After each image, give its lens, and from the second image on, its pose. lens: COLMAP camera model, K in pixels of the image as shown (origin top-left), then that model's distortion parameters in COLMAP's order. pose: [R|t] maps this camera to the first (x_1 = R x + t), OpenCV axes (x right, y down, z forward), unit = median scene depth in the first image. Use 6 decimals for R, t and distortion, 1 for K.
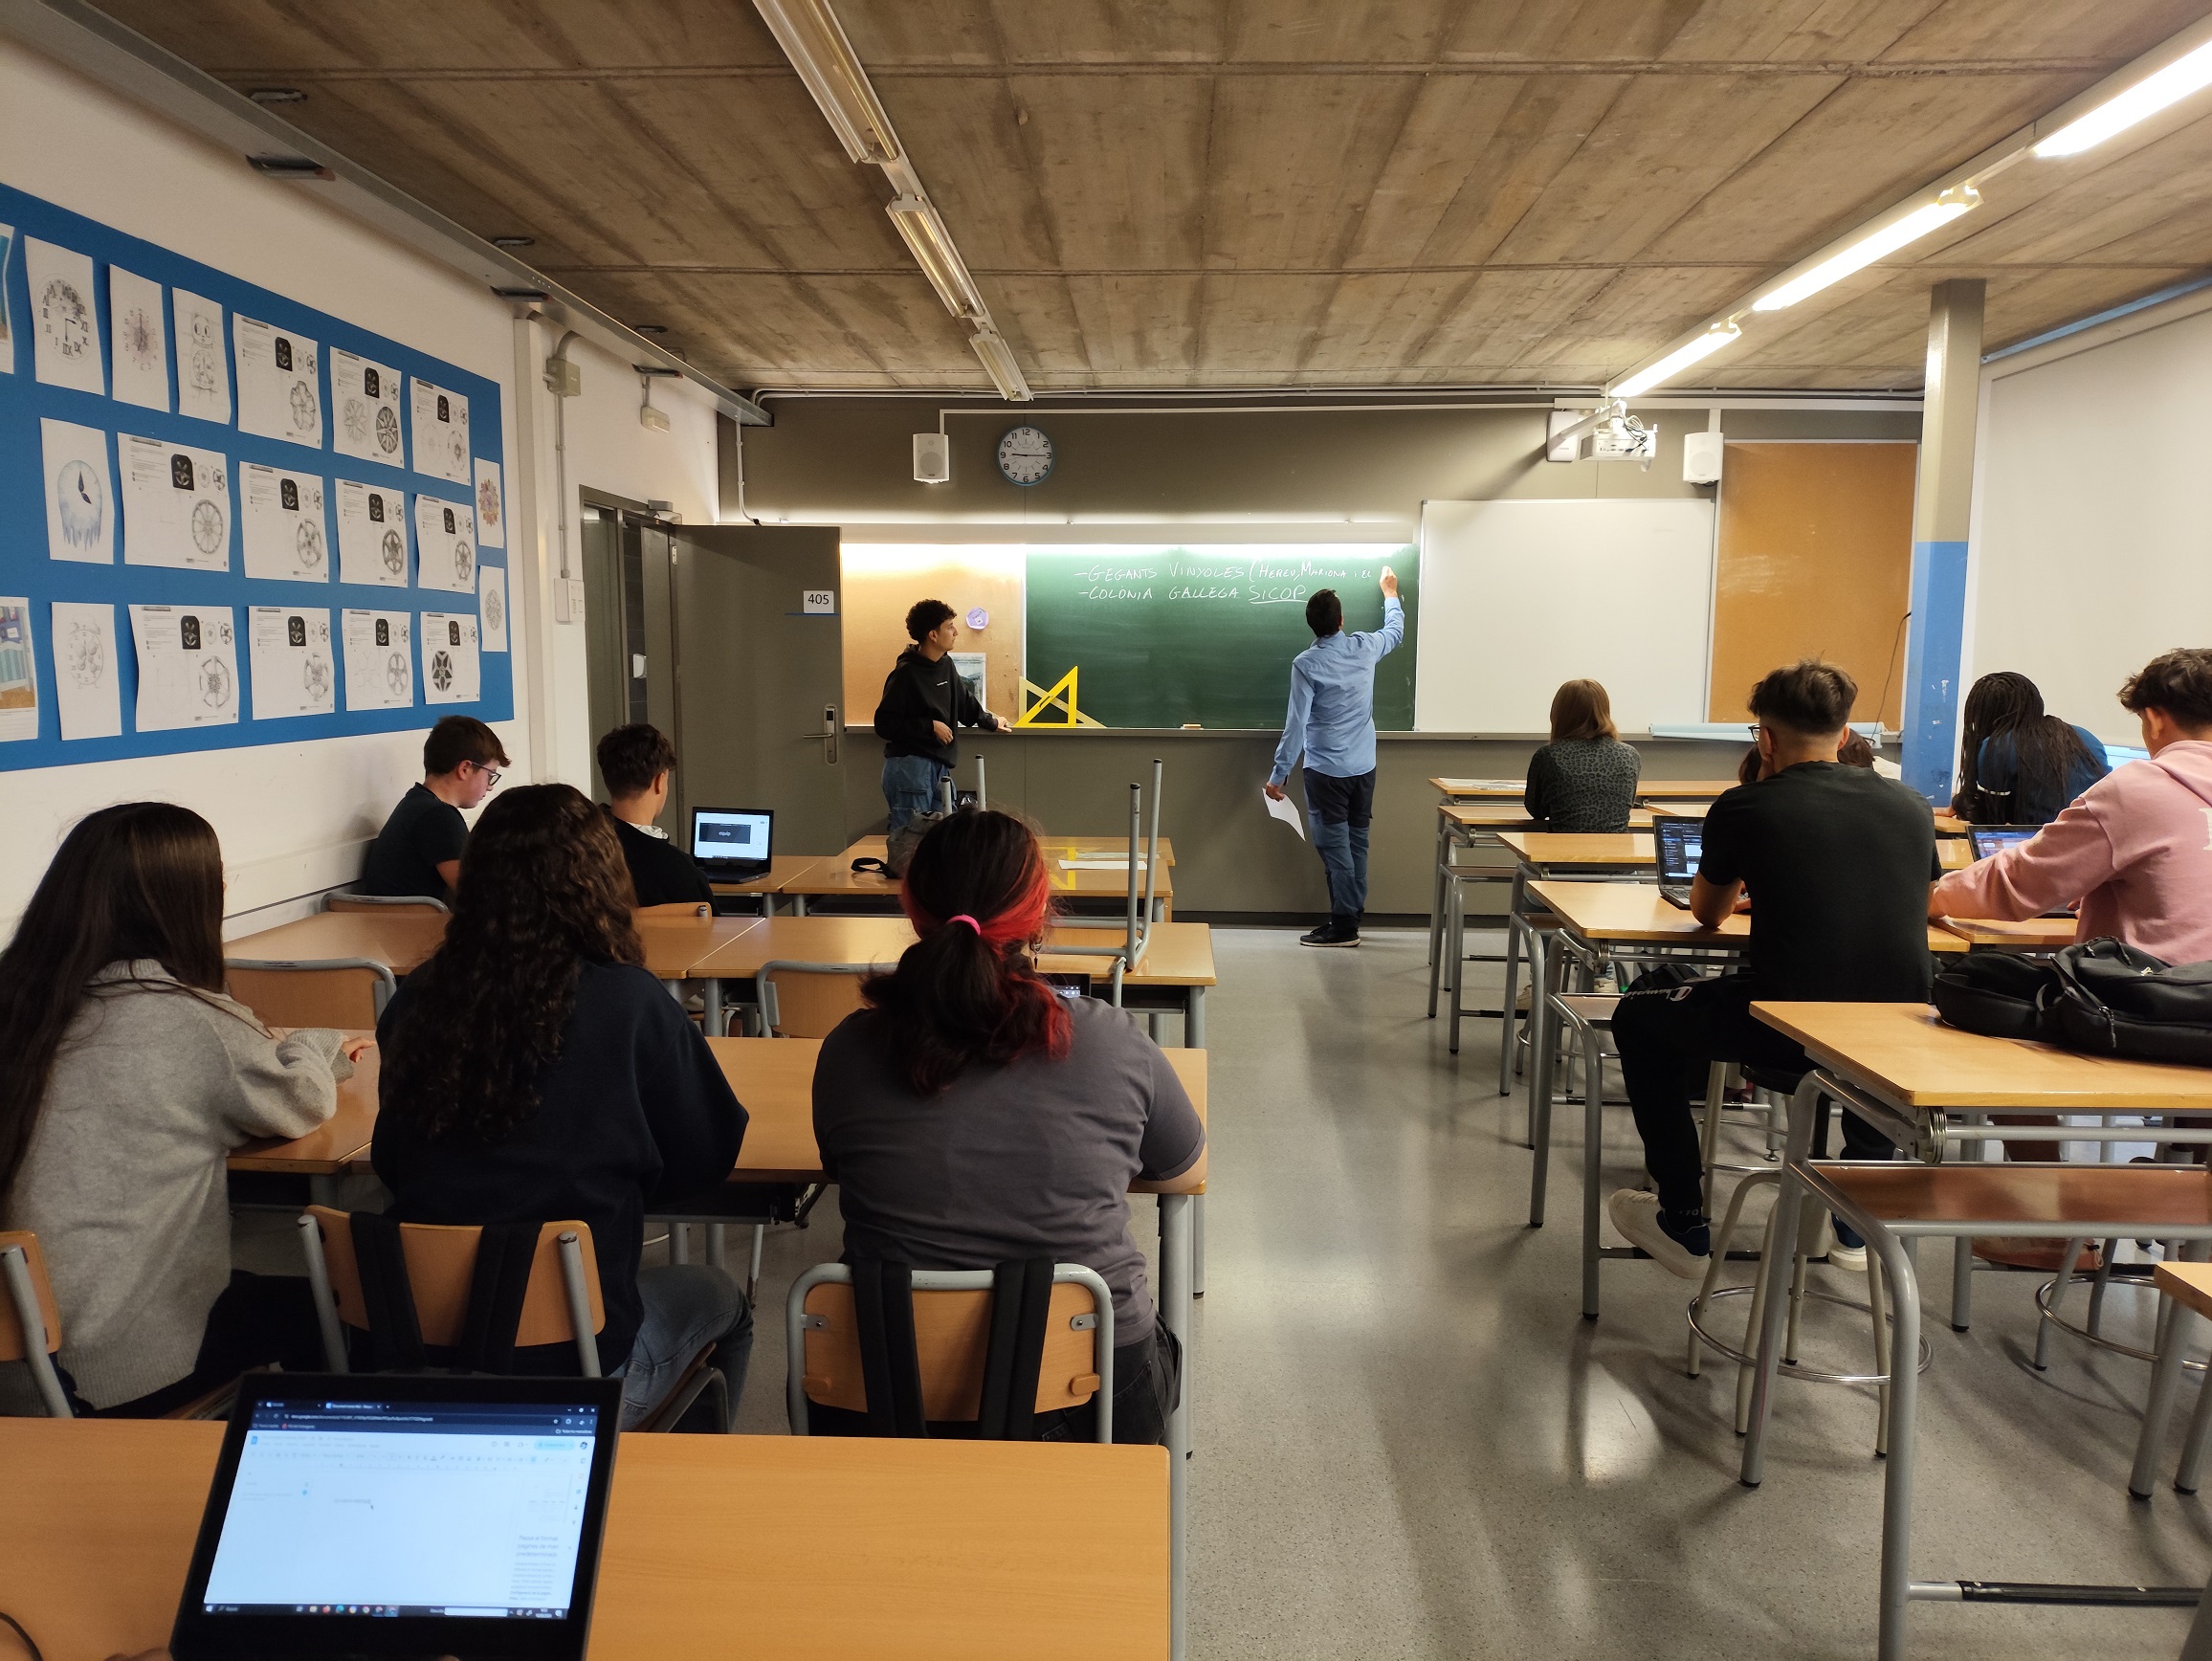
lens RADIAL K [[1610.0, 0, 1106.0], [0, 1610.0, 830.5], [0, 0, 1]] dist [0.001823, 0.002042]
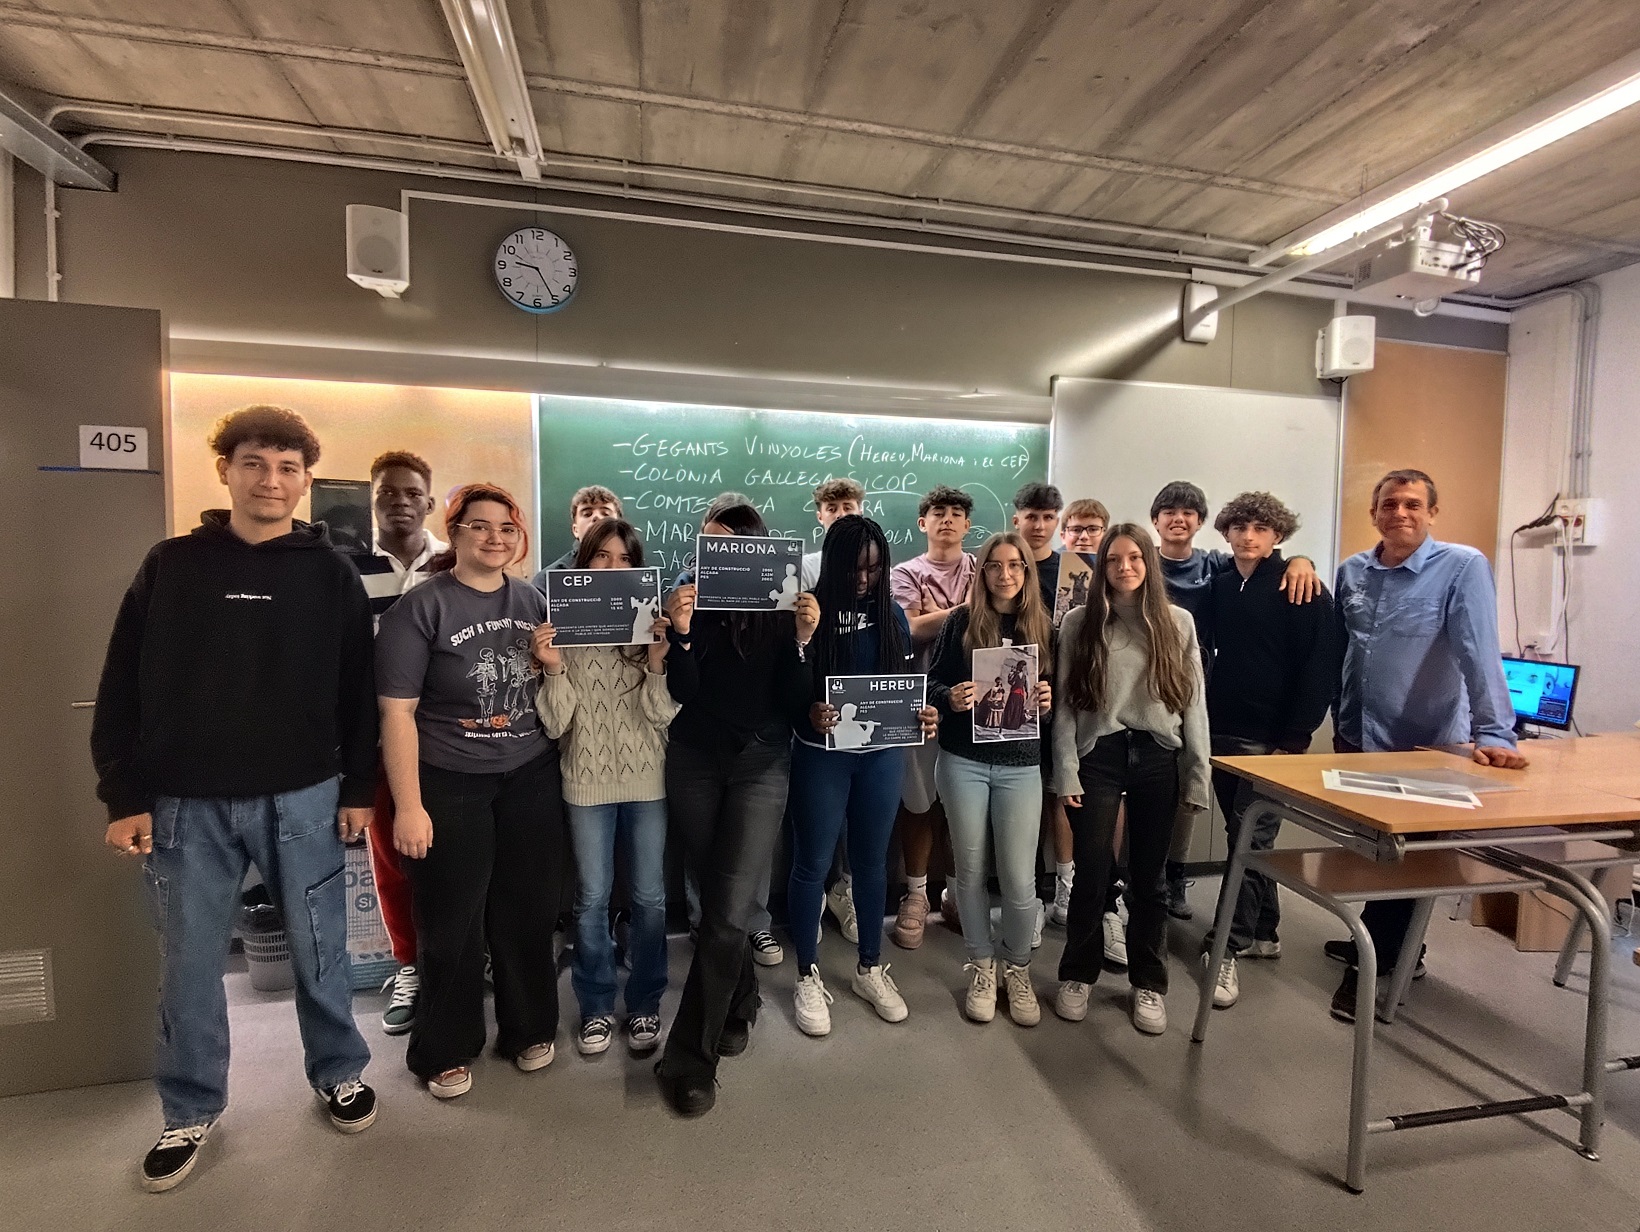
lens RADIAL K [[850.0, 0, 820.0], [0, 850.0, 616.0], [0, 0, 1]] dist [-0.000990, 0.000490]
pose [[0.967978, -0.002725, 0.251019, -0.024600], [0.019029, 0.997860, -0.062550, -0.061095], [-0.250312, 0.065324, 0.965959, 0.630871]]
